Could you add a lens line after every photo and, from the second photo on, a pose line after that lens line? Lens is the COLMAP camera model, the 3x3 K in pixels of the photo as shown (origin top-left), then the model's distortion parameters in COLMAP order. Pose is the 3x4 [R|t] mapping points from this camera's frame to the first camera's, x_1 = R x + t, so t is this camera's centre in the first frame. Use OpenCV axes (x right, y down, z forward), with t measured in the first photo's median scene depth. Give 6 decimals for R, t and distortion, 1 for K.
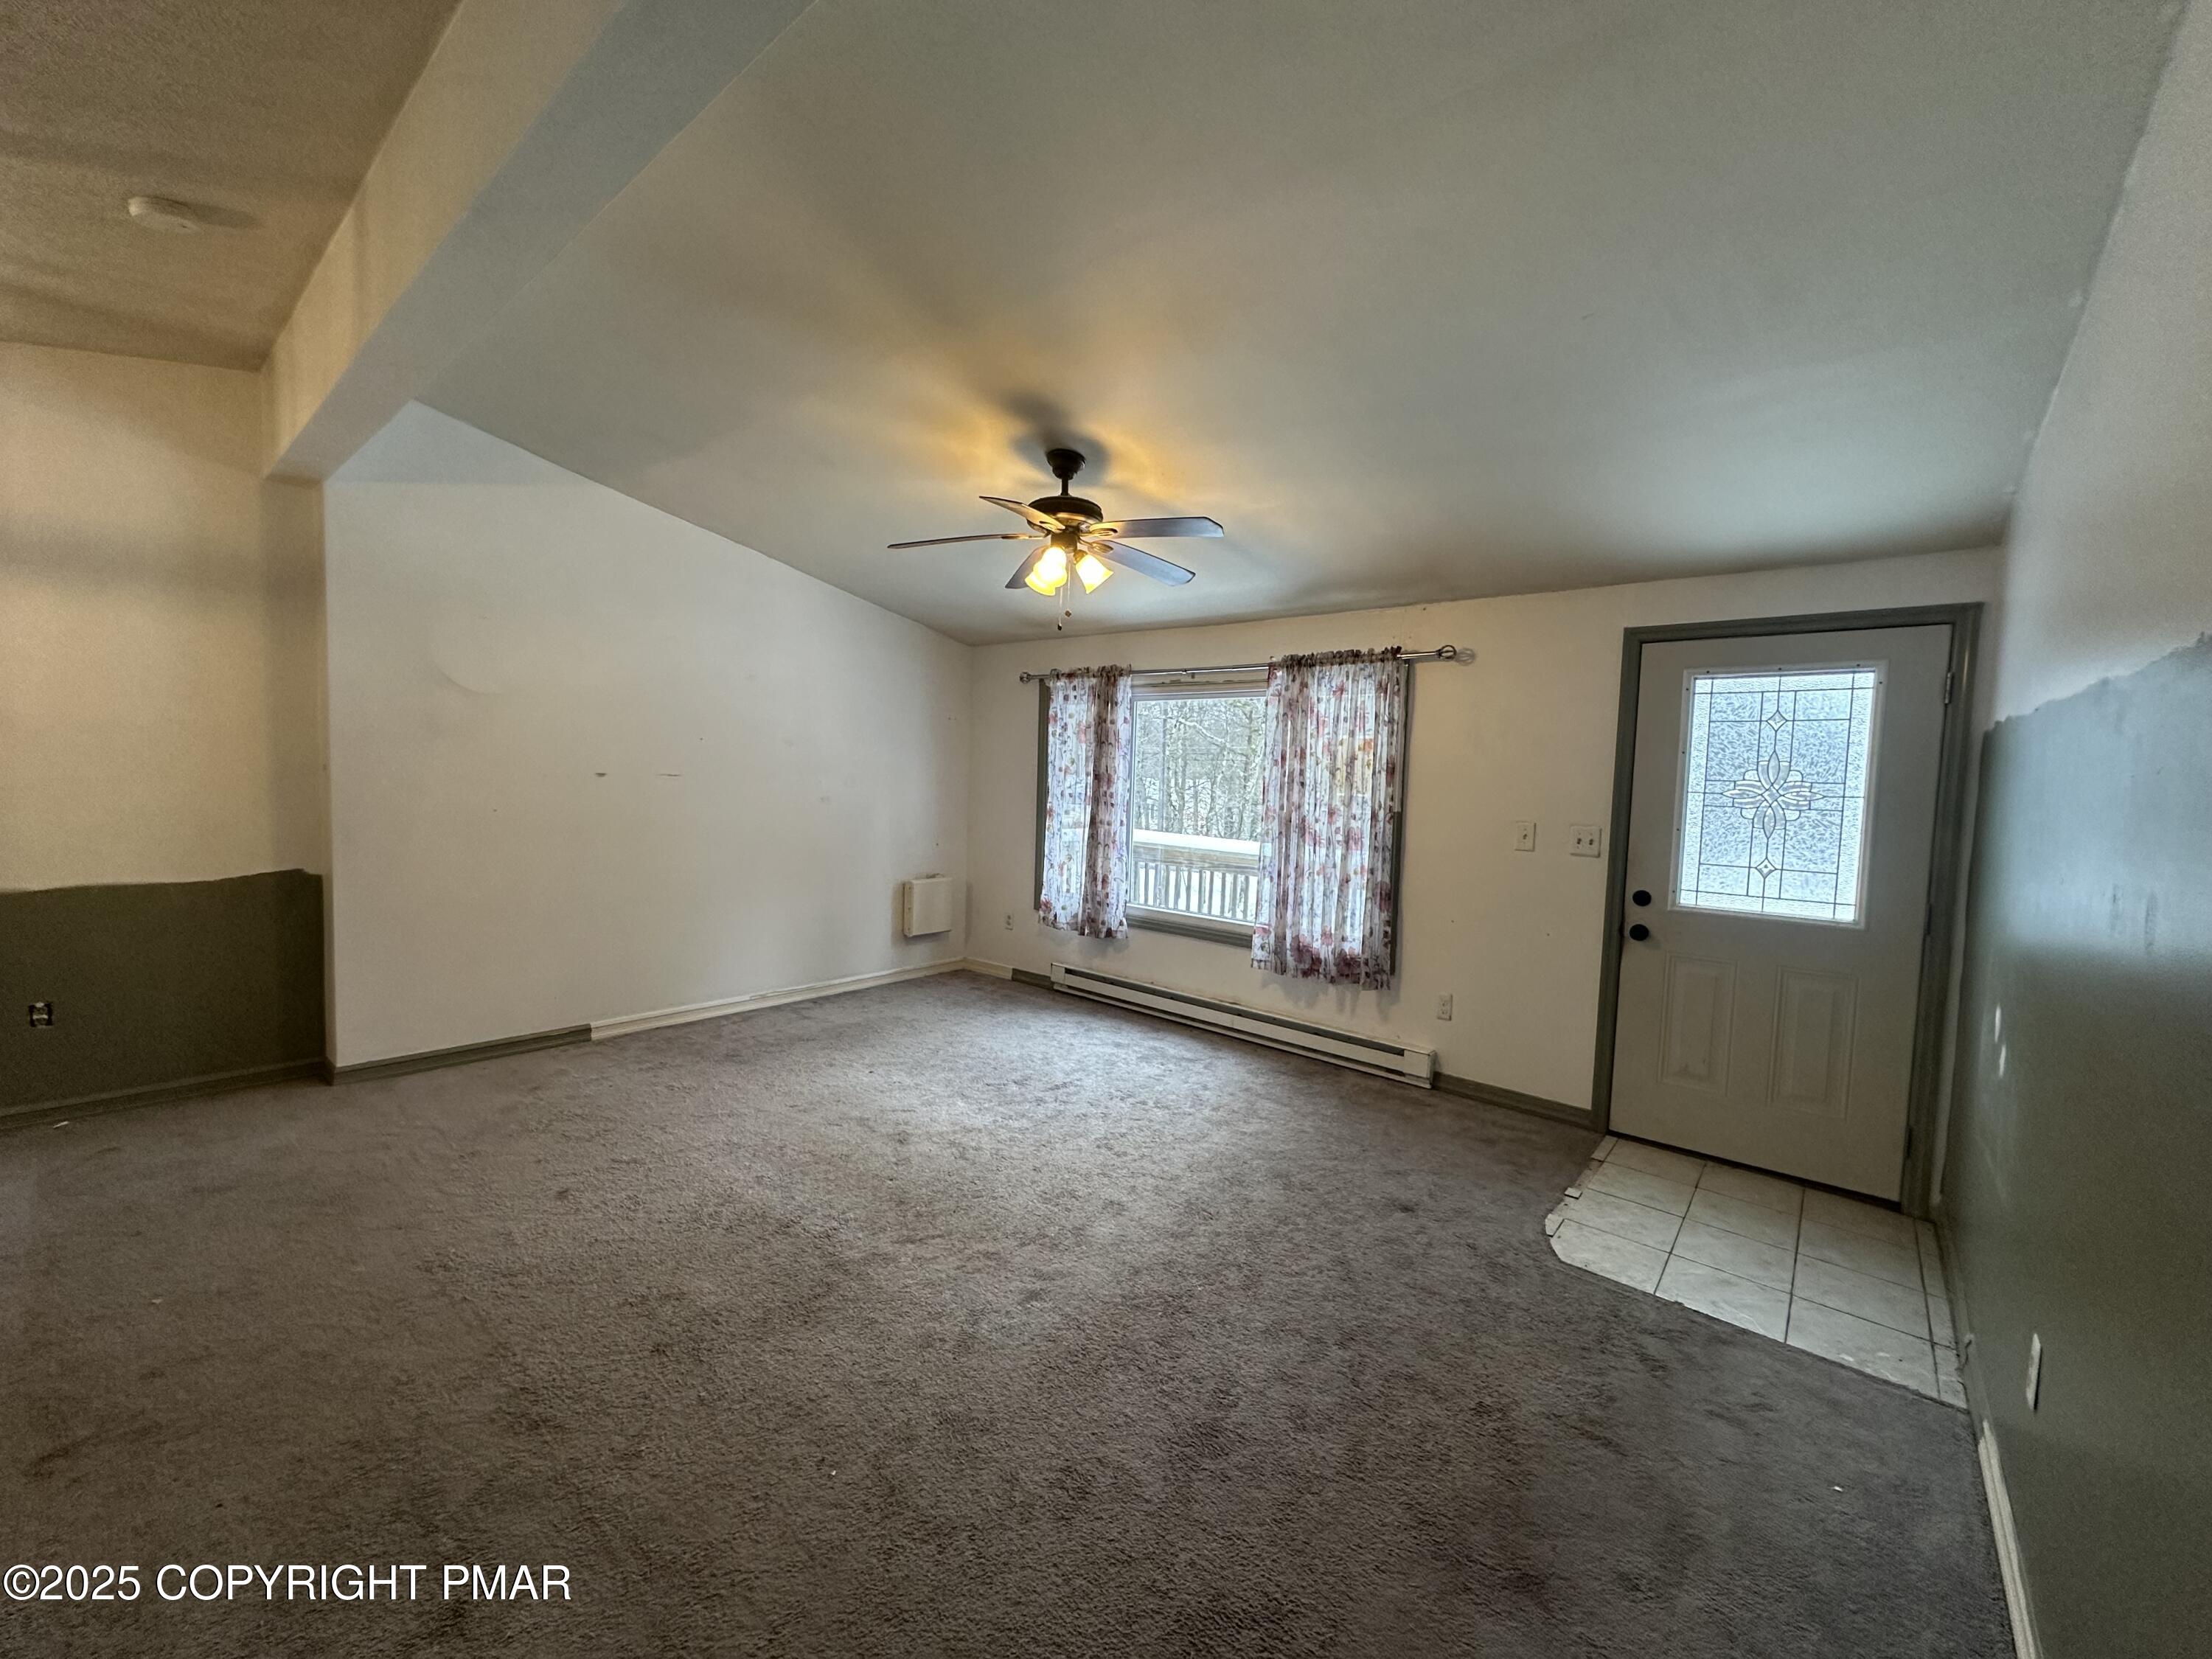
lens RADIAL K [[882.0, 0, 1104.6], [0, 882.0, 829.3], [0, 0, 1]] dist [-0.004167, 0.001061]
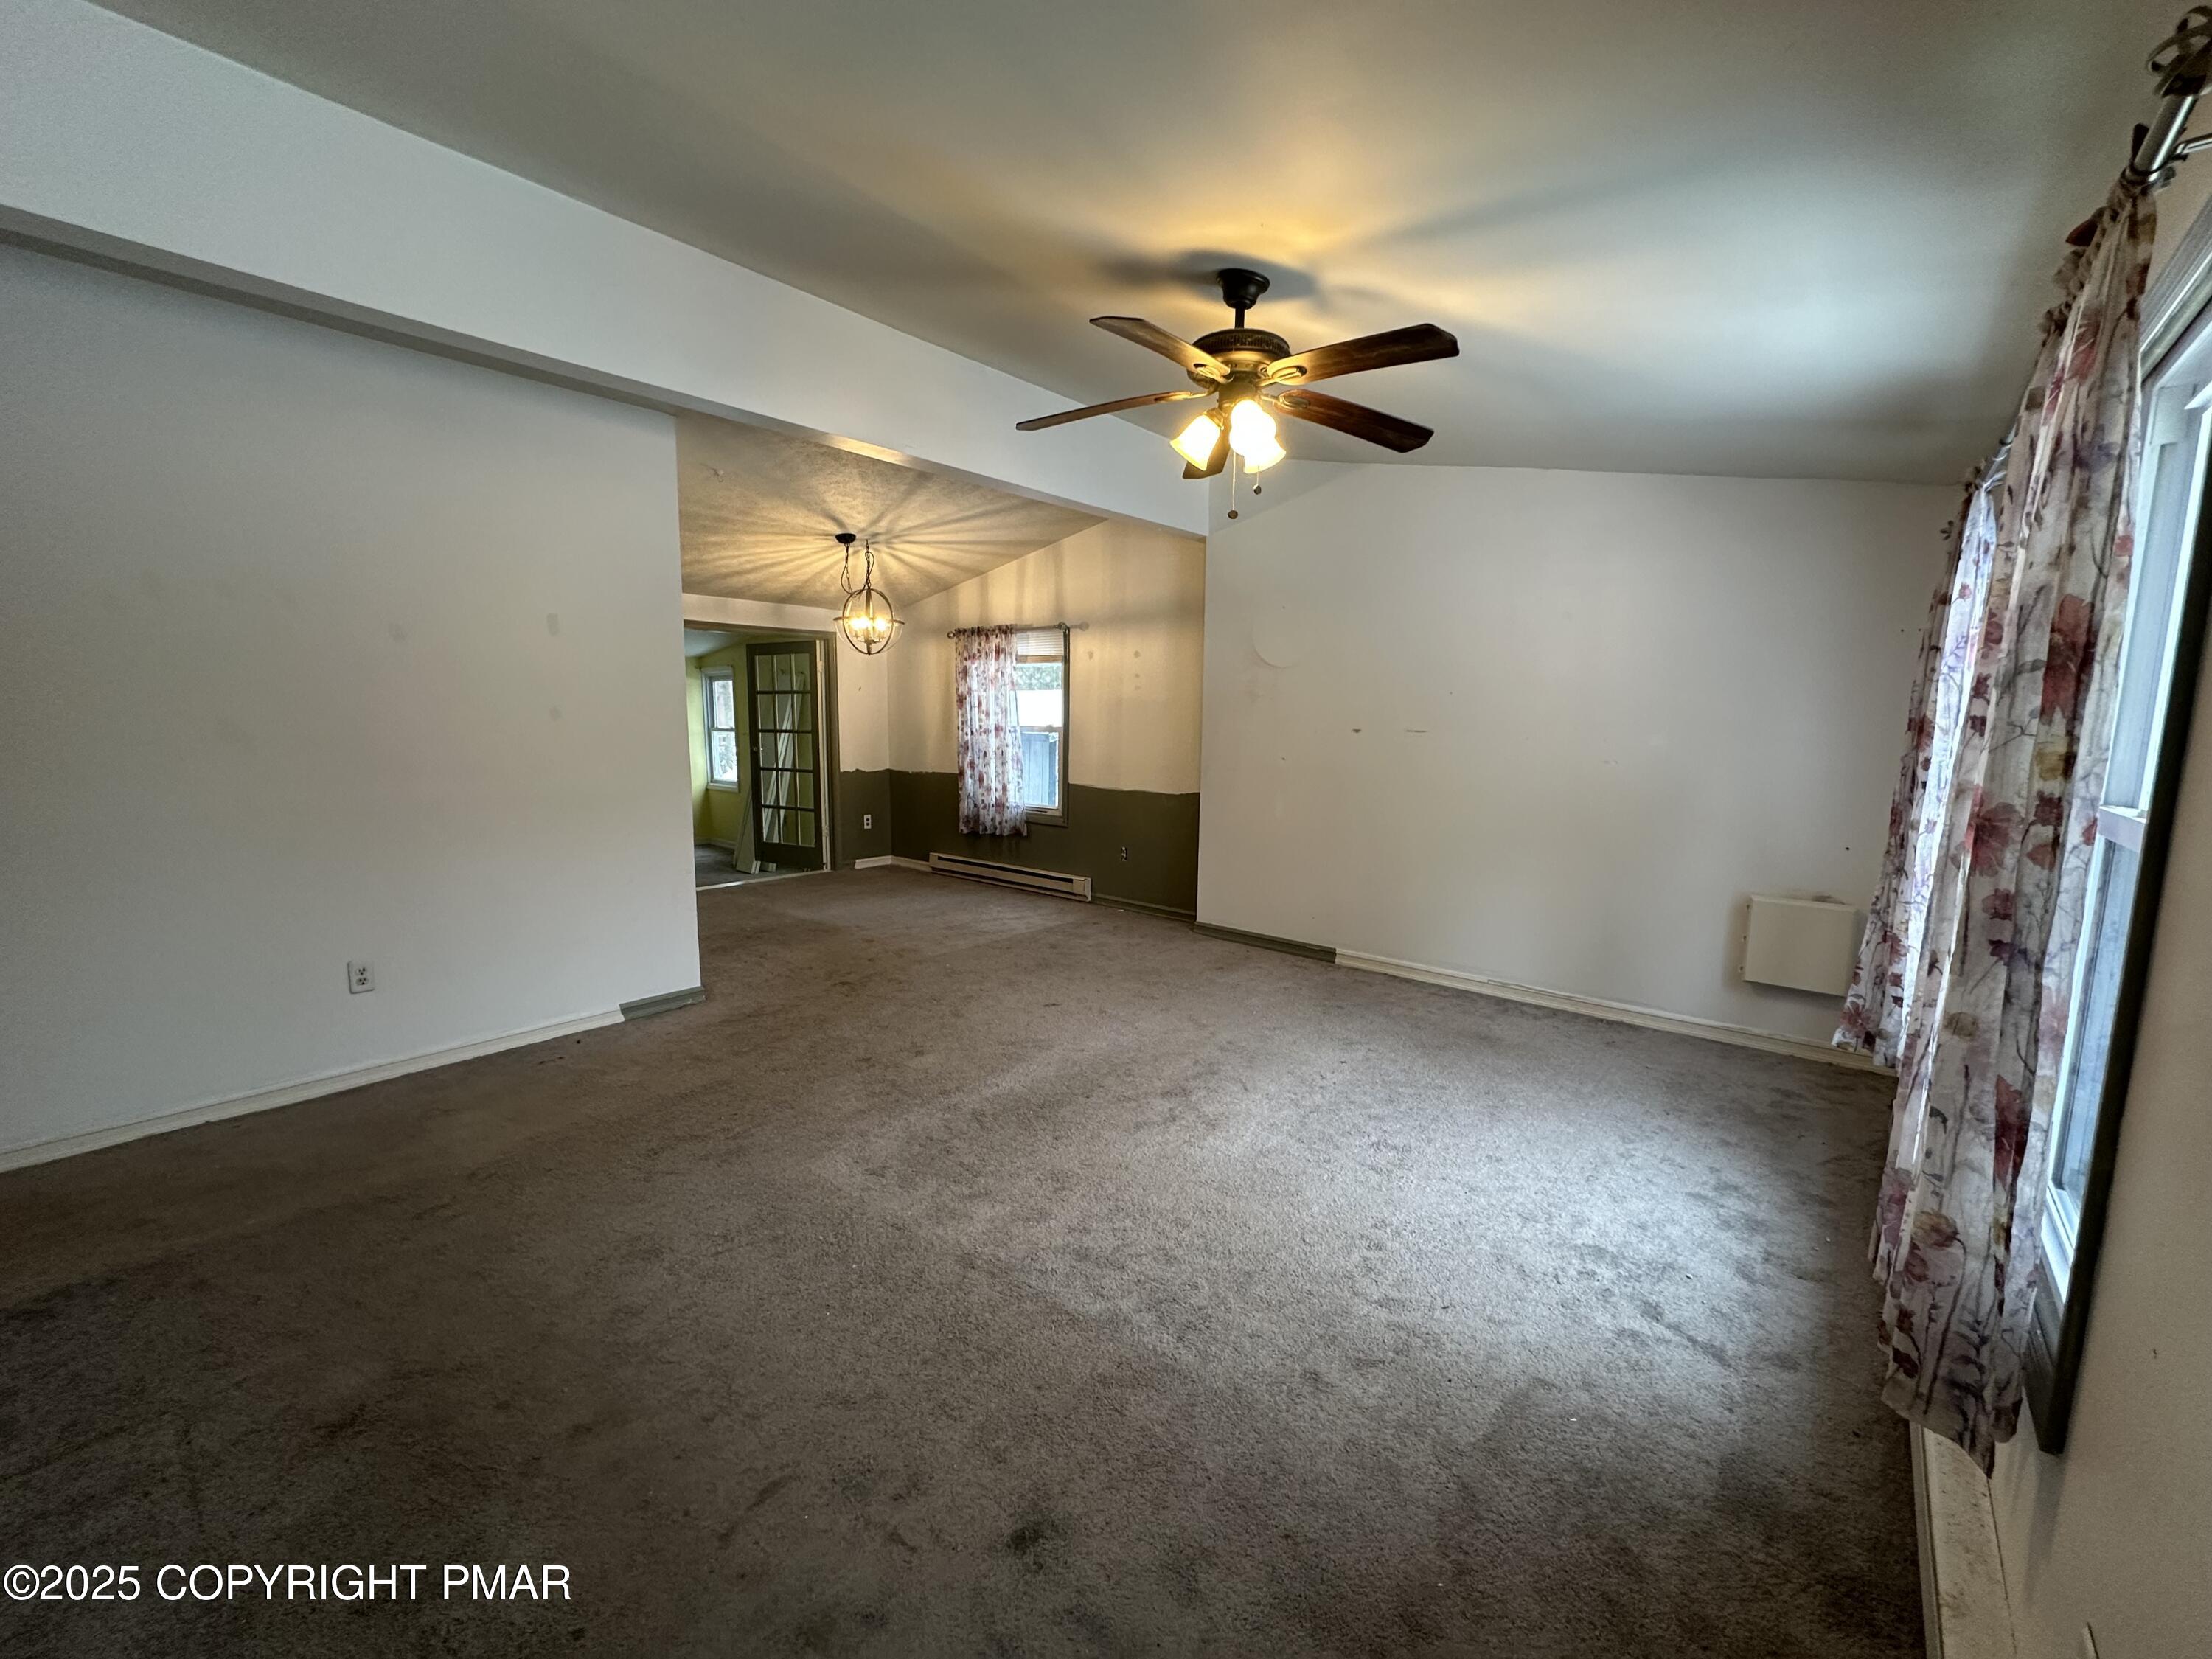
lens RADIAL K [[882.0, 0, 1105.3], [0, 882.0, 828.2], [0, 0, 1]] dist [-0.004167, 0.001061]
pose [[0.002681, 0.095519, -0.995424, 0.546110], [-0.077344, 0.992466, 0.095026, -0.021055], [0.997001, 0.076735, 0.010048, 0.680288]]
